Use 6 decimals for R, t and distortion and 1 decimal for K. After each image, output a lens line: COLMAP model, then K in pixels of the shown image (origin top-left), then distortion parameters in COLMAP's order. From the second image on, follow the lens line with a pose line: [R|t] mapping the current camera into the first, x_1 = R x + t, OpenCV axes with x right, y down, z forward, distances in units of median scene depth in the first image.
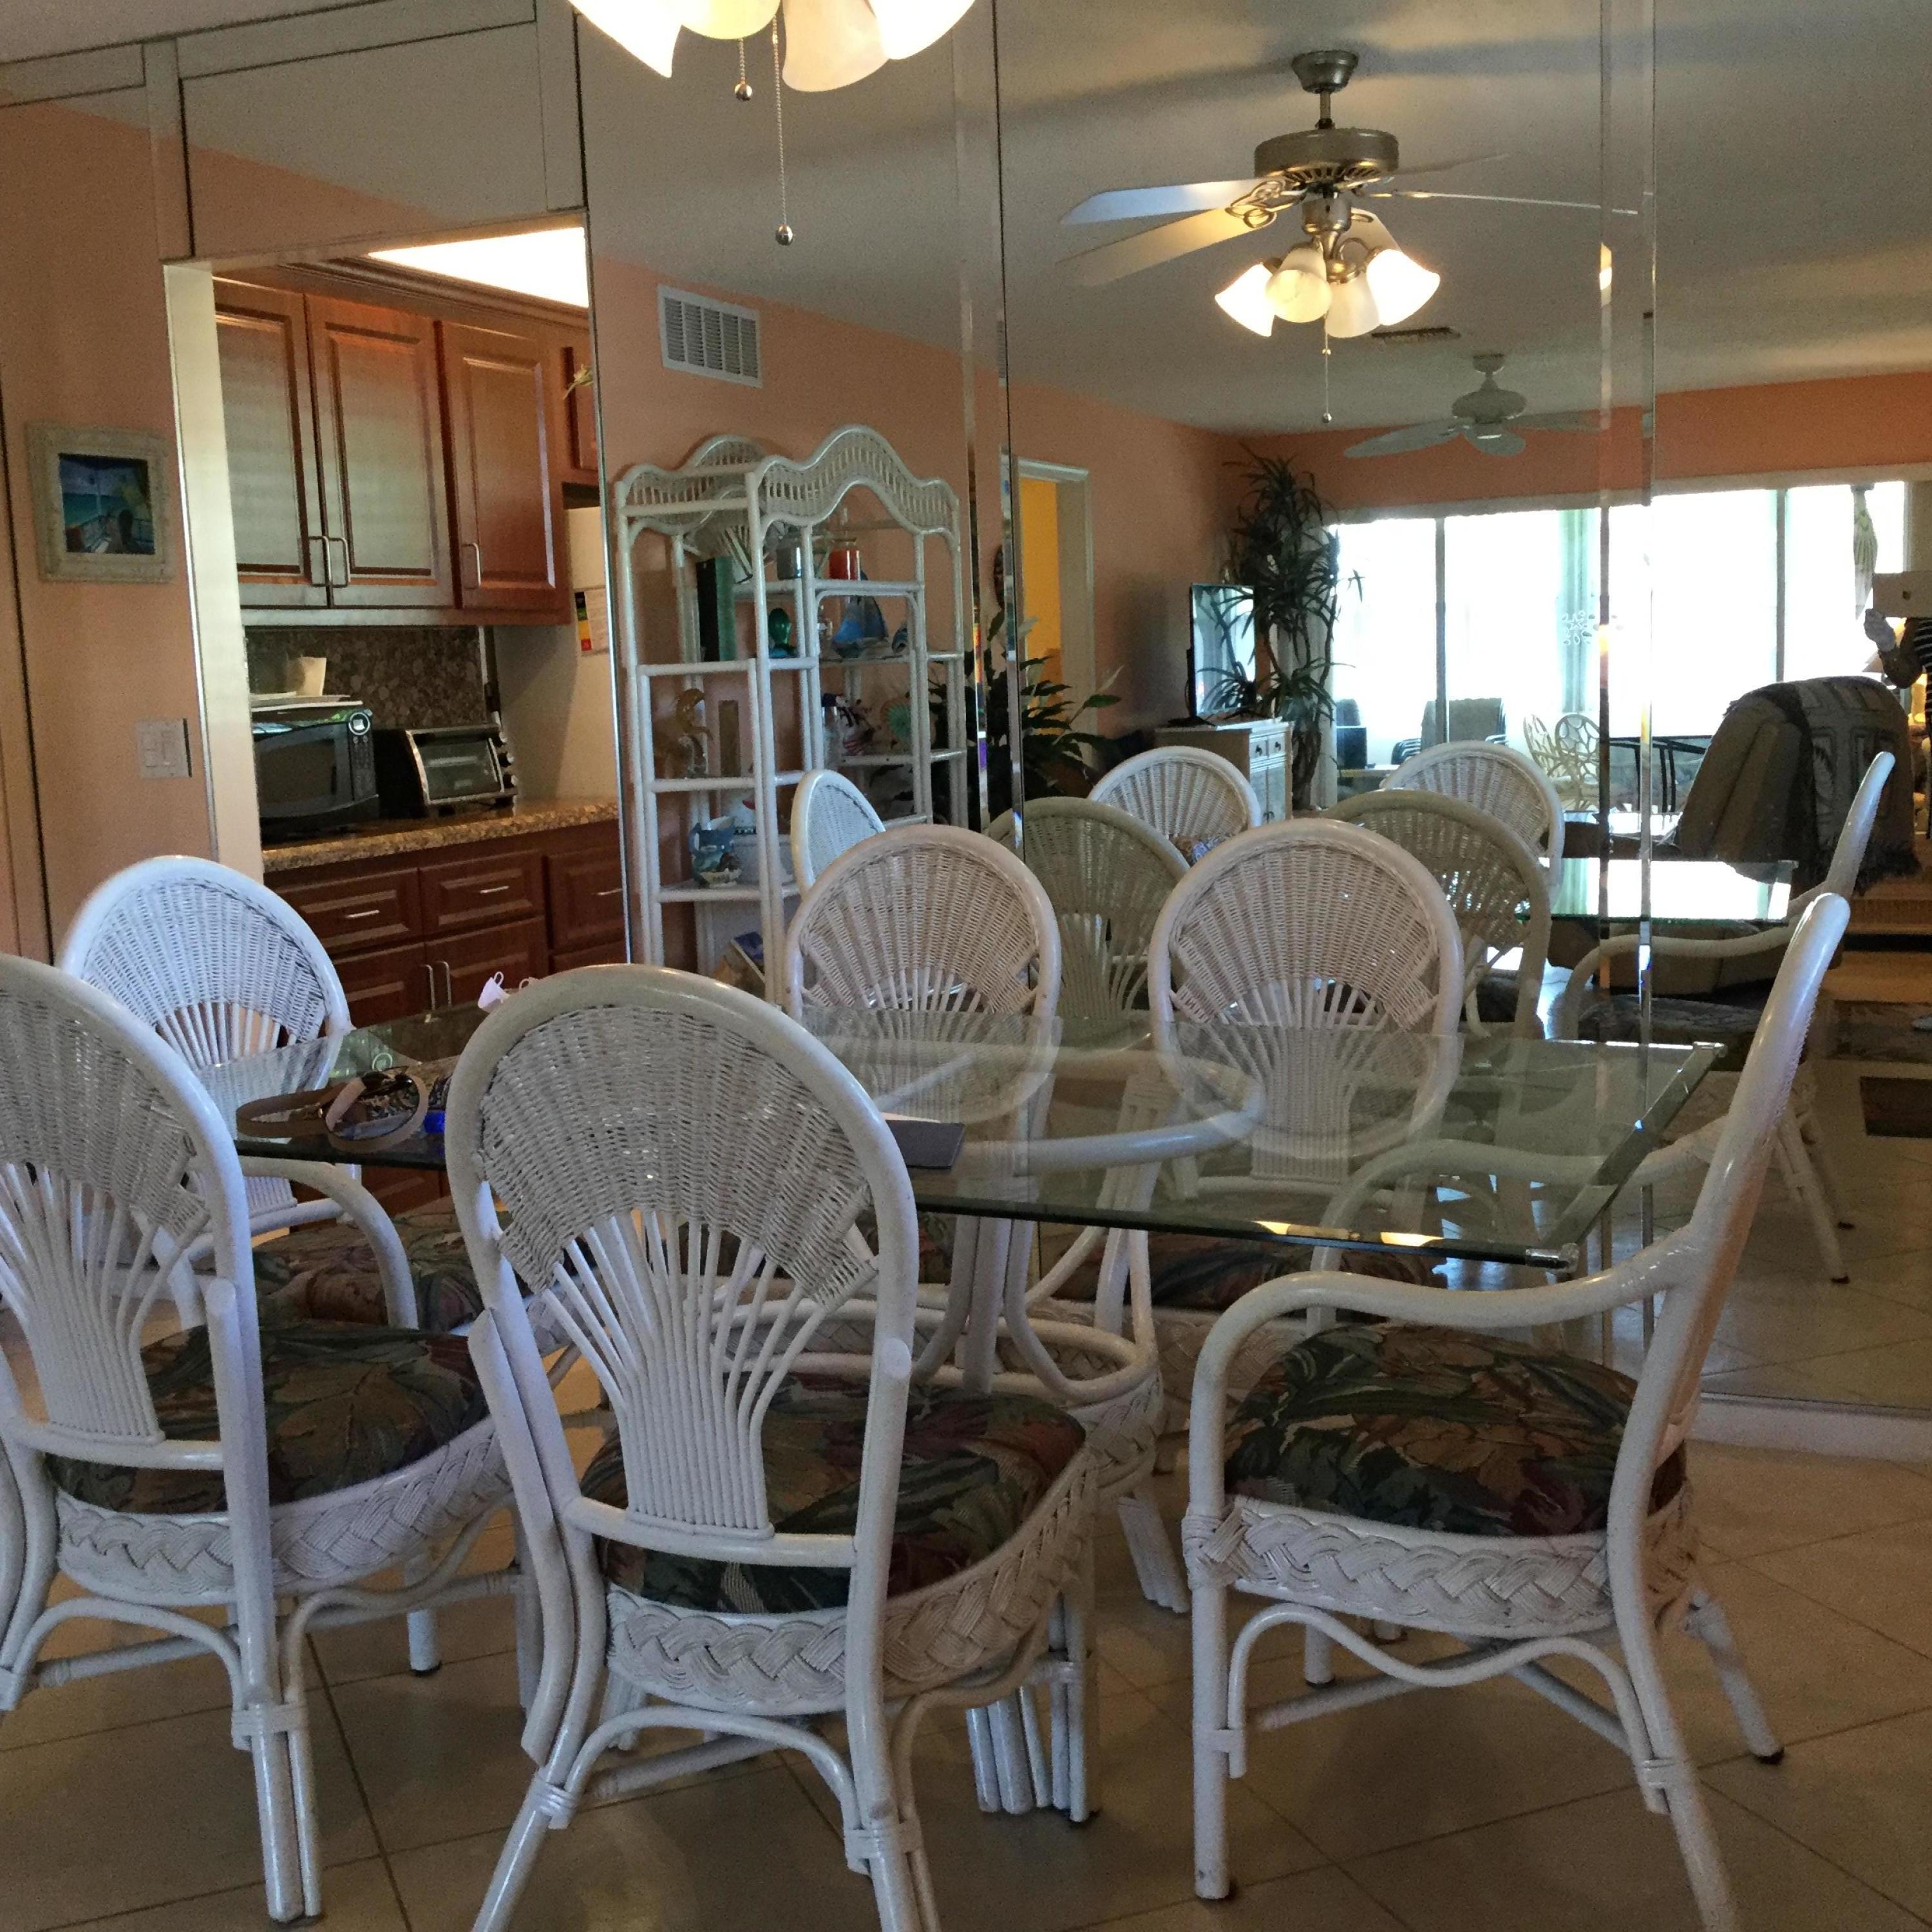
lens RADIAL K [[2312.0, 0, 968.8], [0, 2312.0, 1005.4], [0, 0, 1]] dist [0.065385, 0.004027]
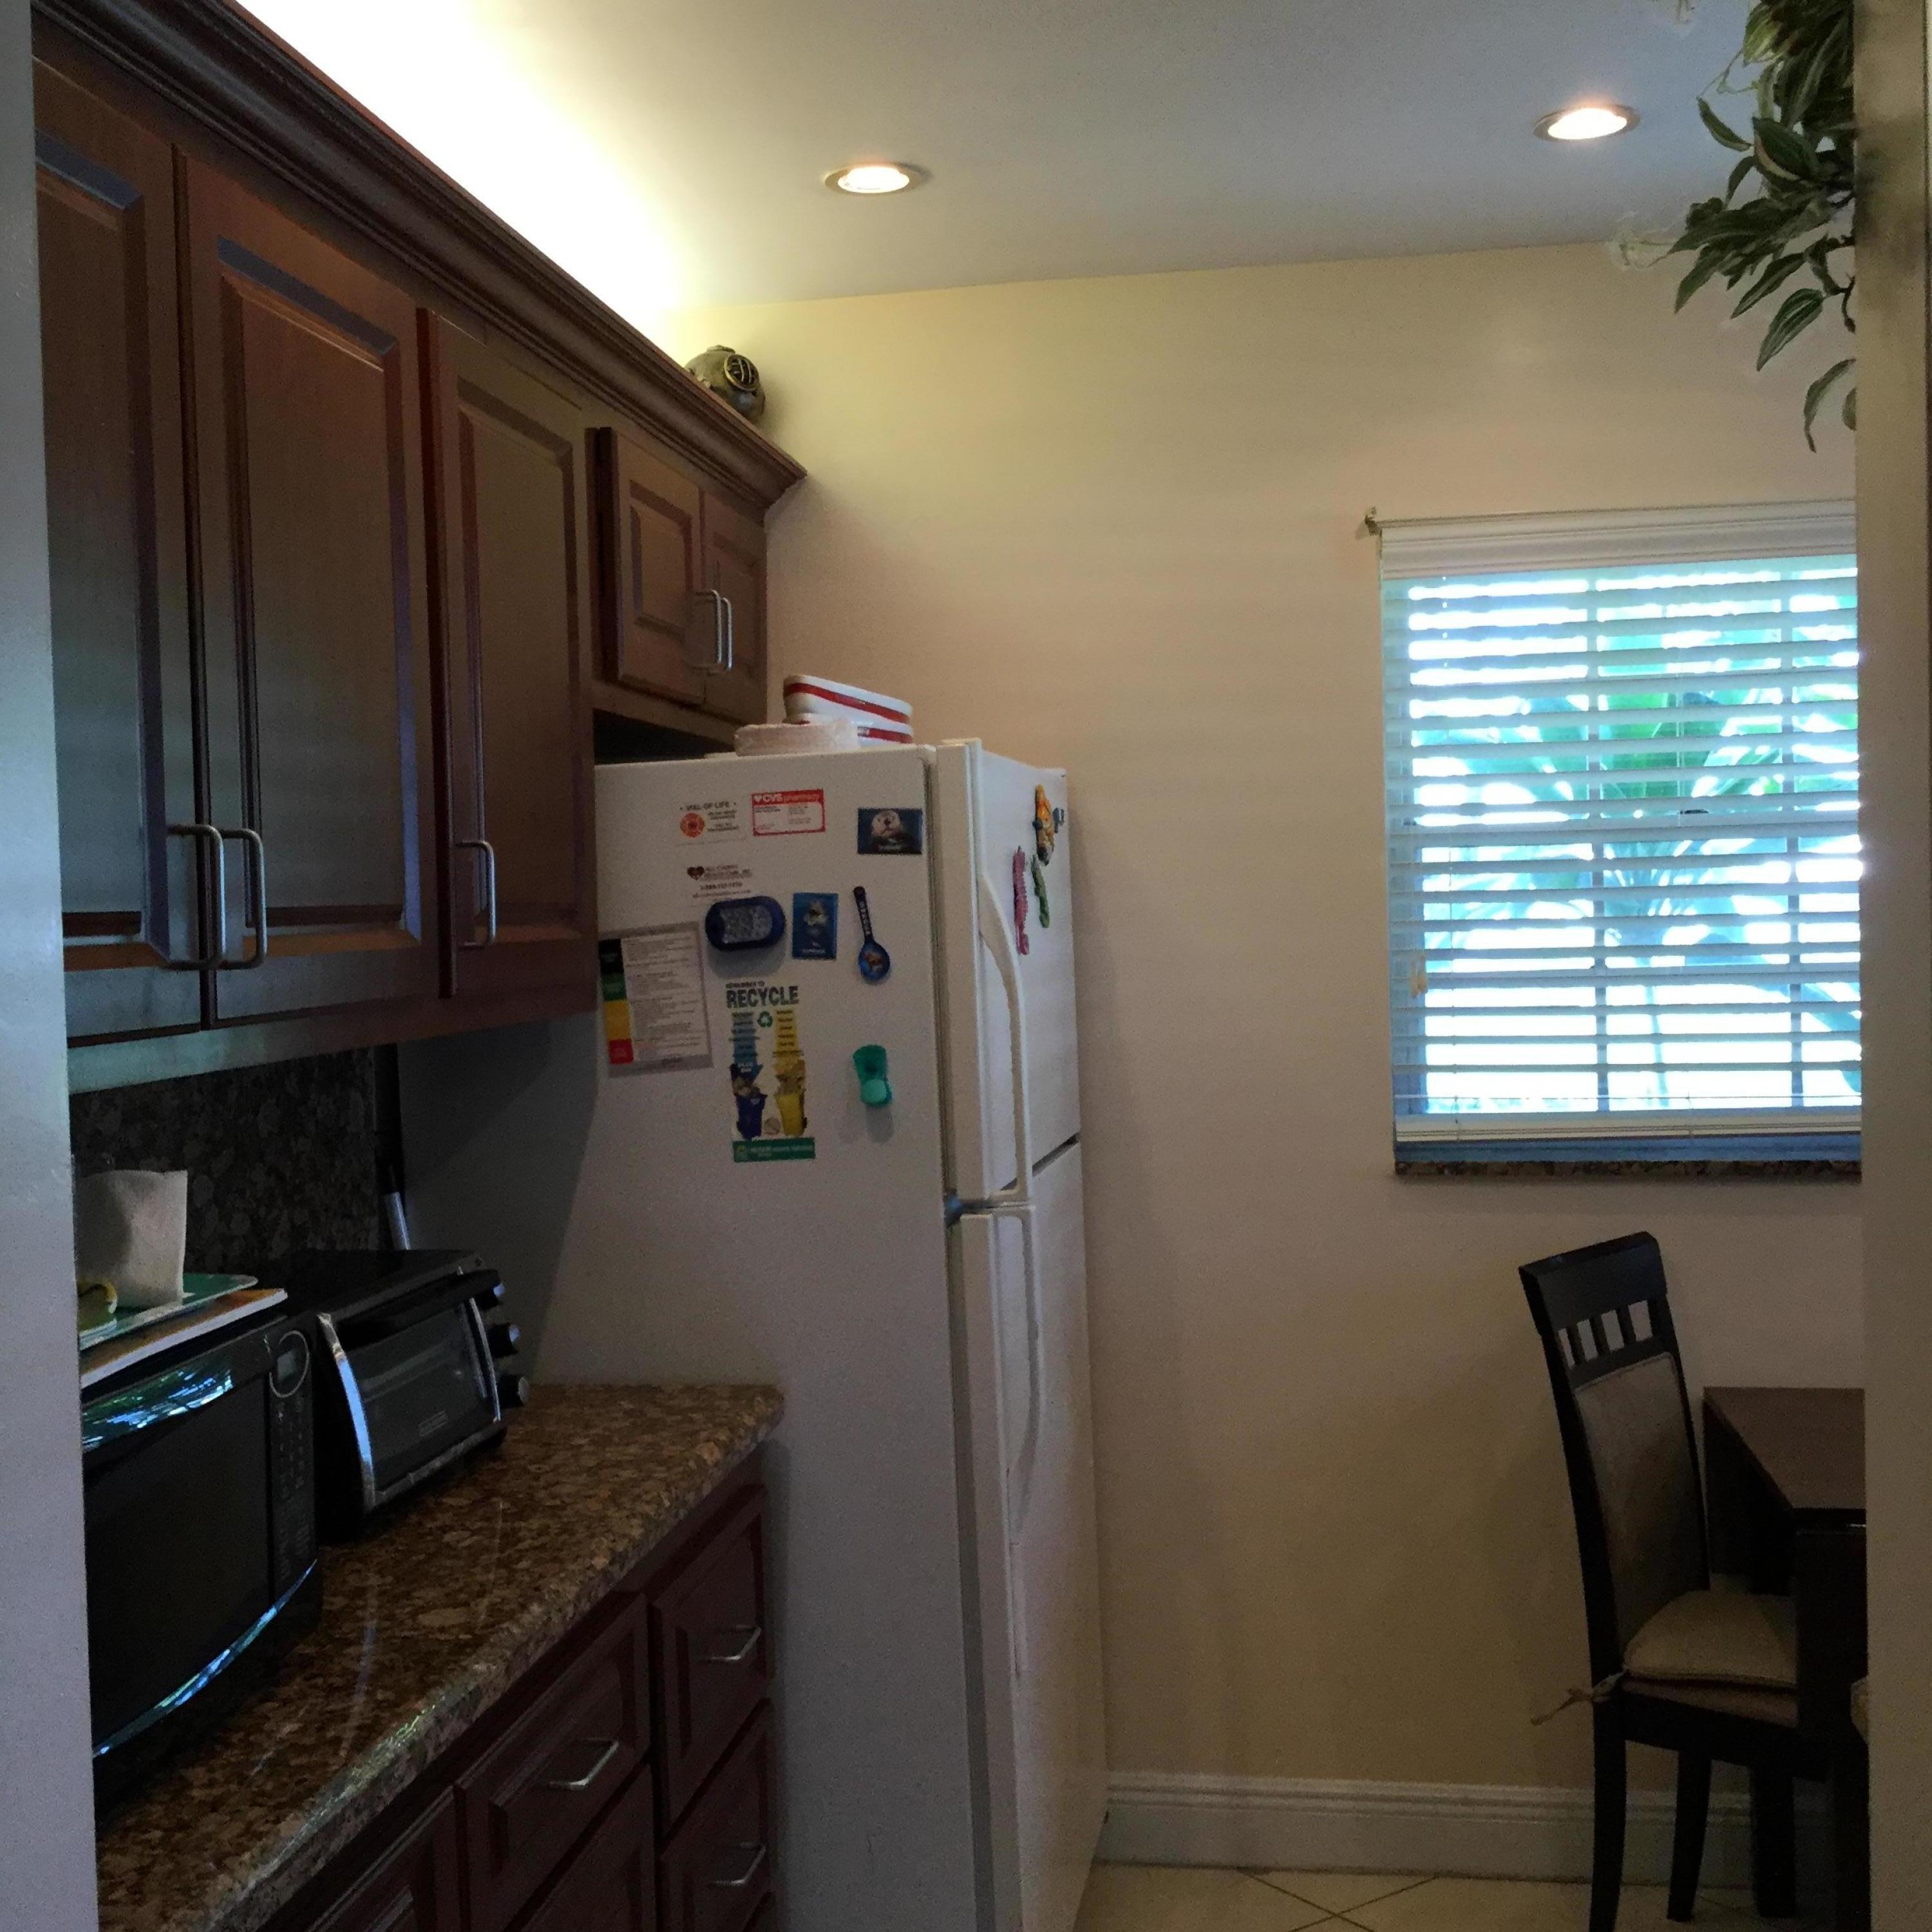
lens RADIAL K [[2351.9, 0, 989.0], [0, 2351.9, 995.5], [0, 0, 1]] dist [0.069914, 0.005431]
pose [[0.971947, -0.002436, 0.235188, -0.245567], [0.031144, 0.992474, -0.118429, -0.130699], [-0.233129, 0.122432, 0.964708, 0.635127]]
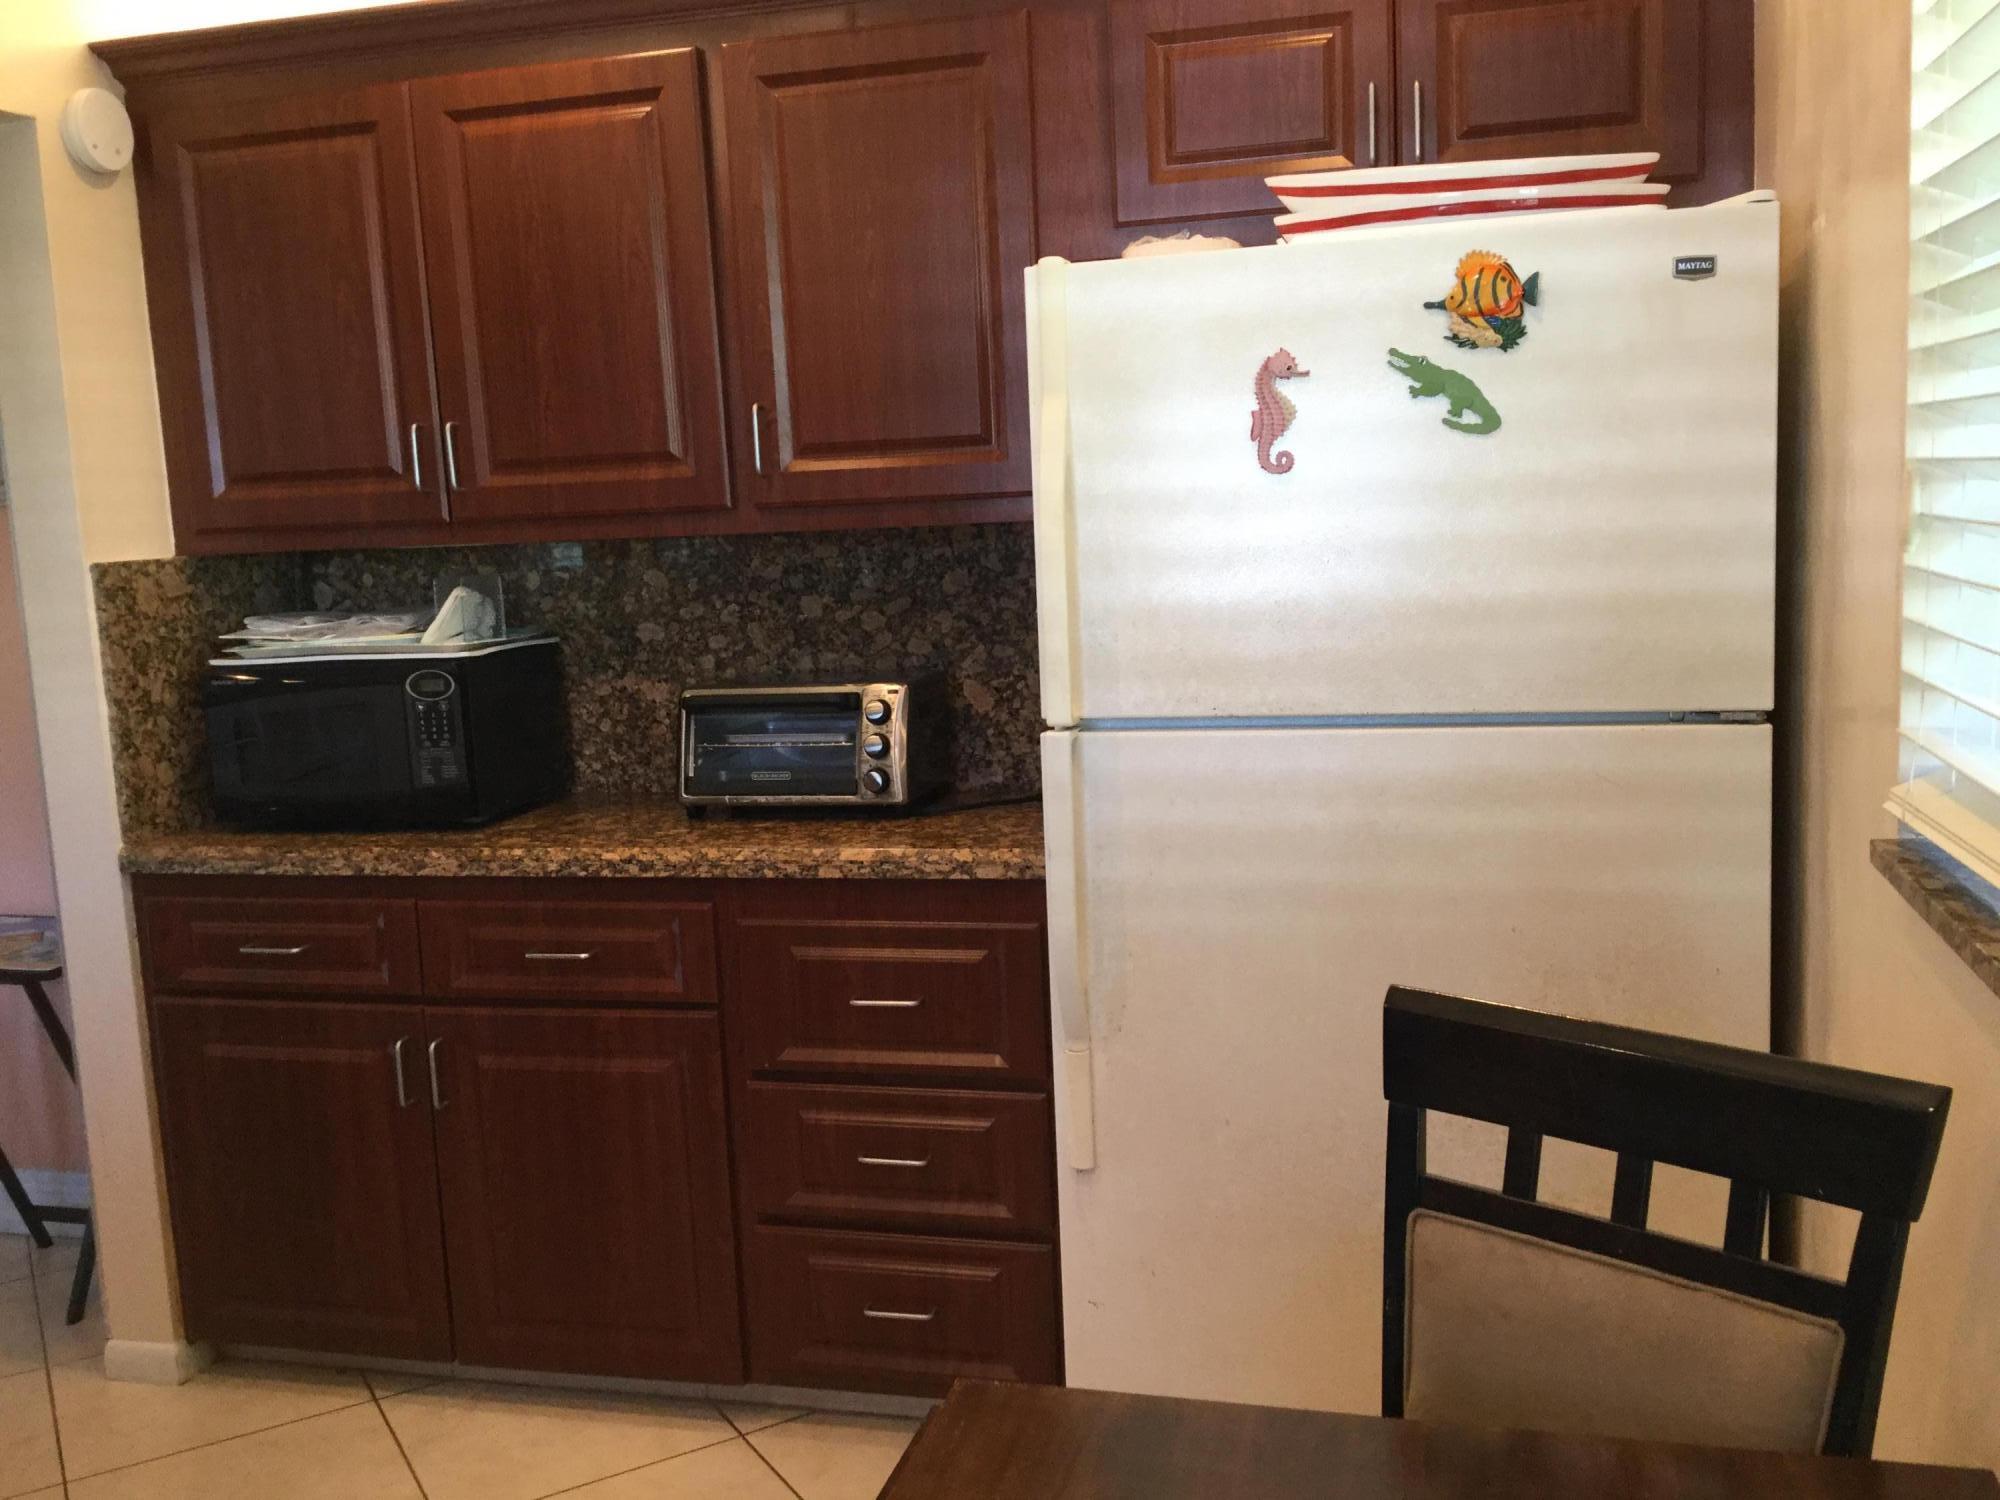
lens RADIAL K [[1836.8, 0, 1015.2], [0, 1836.8, 756.4], [0, 0, 1]] dist [0.105732, -0.186184]
pose [[0.143989, 0.167969, -0.975220, 0.323527], [-0.111023, 0.982009, 0.152746, -0.207921], [0.983332, 0.086278, 0.160047, 1.096369]]
